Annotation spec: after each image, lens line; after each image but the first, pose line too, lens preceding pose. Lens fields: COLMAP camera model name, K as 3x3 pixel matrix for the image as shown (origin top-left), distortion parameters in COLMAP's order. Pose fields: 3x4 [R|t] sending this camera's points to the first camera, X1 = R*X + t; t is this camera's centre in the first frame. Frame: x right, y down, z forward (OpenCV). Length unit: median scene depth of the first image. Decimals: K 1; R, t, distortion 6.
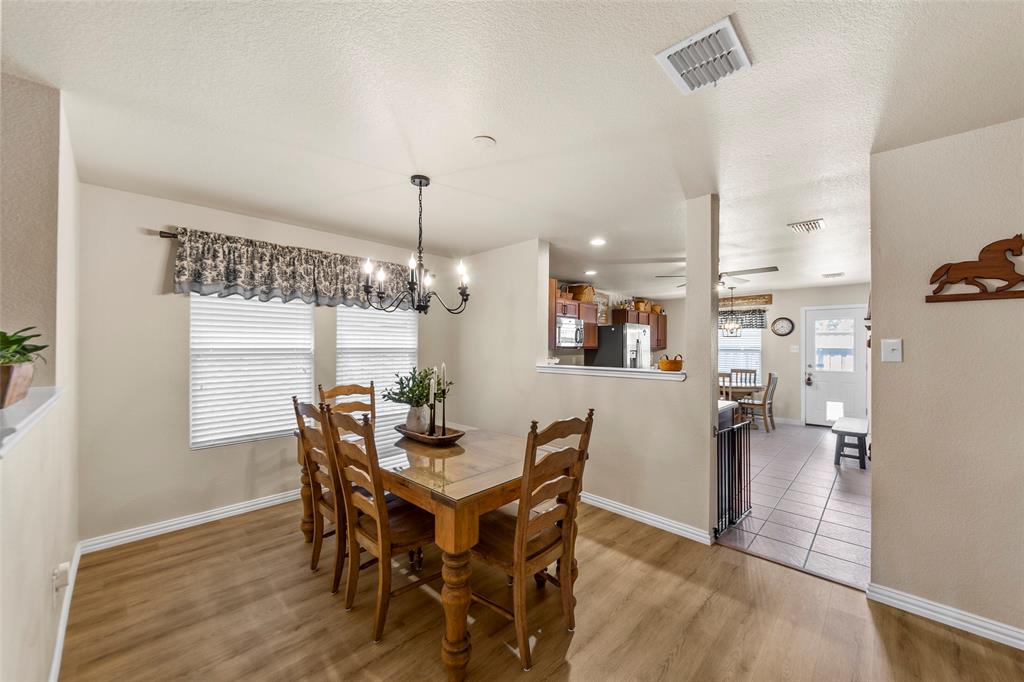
lens RADIAL K [[388.4, 0, 512.1], [0, 388.4, 344.3], [0, 0, 1]] dist [-0.002357, 0.000323]
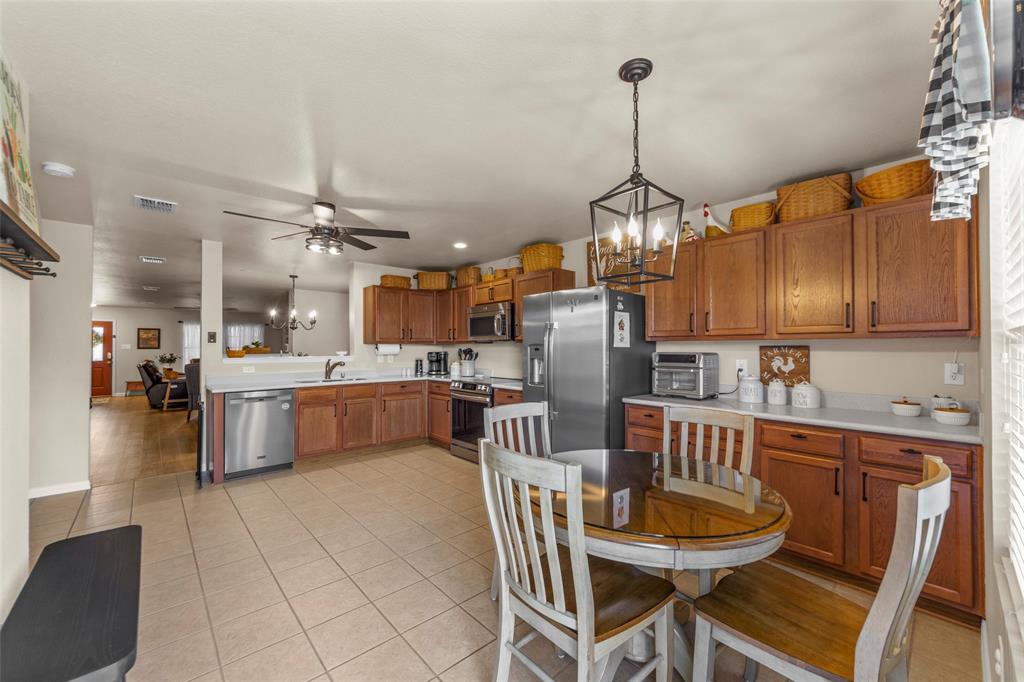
lens RADIAL K [[404.3, 0, 515.7], [0, 404.3, 344.0], [0, 0, 1]] dist [-0.000614, -0.000895]
pose [[-0.069070, -0.015122, -0.997497, 0.811236], [0.008318, 0.999842, -0.015733, 0.022206], [0.997577, -0.009383, -0.068934, 0.940375]]
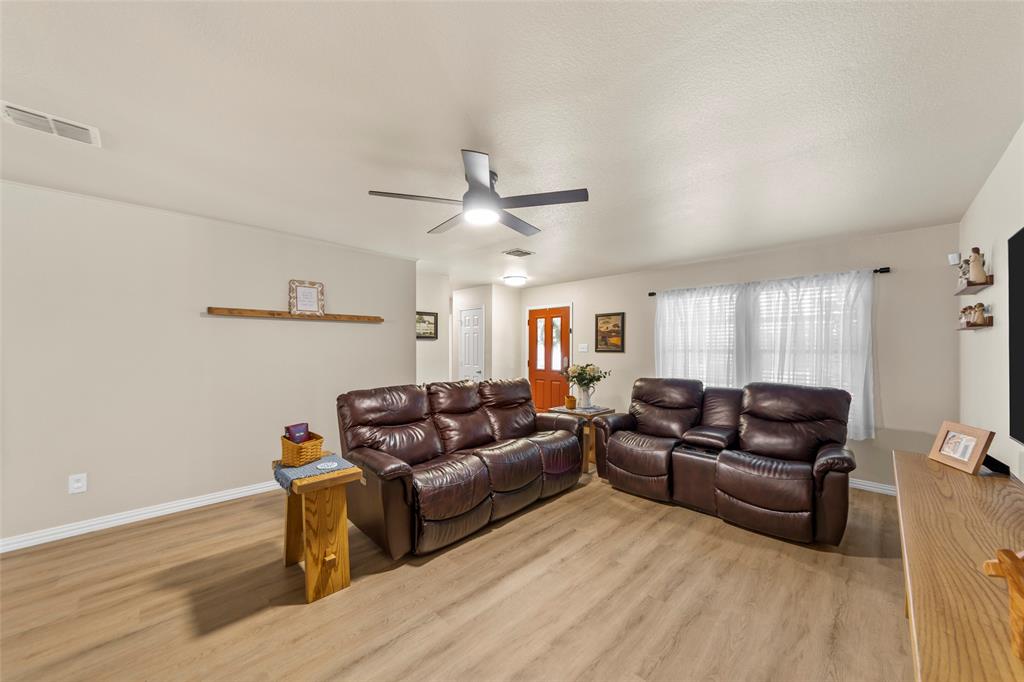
lens RADIAL K [[365.9, 0, 516.6], [0, 365.9, 345.2], [0, 0, 1]] dist [0.000206, 0.000047]
pose [[-0.999869, -0.005241, 0.015289, -0.562571], [-0.005450, 0.999892, -0.013661, 0.000668], [-0.015215, -0.013742, -0.999790, 0.117526]]
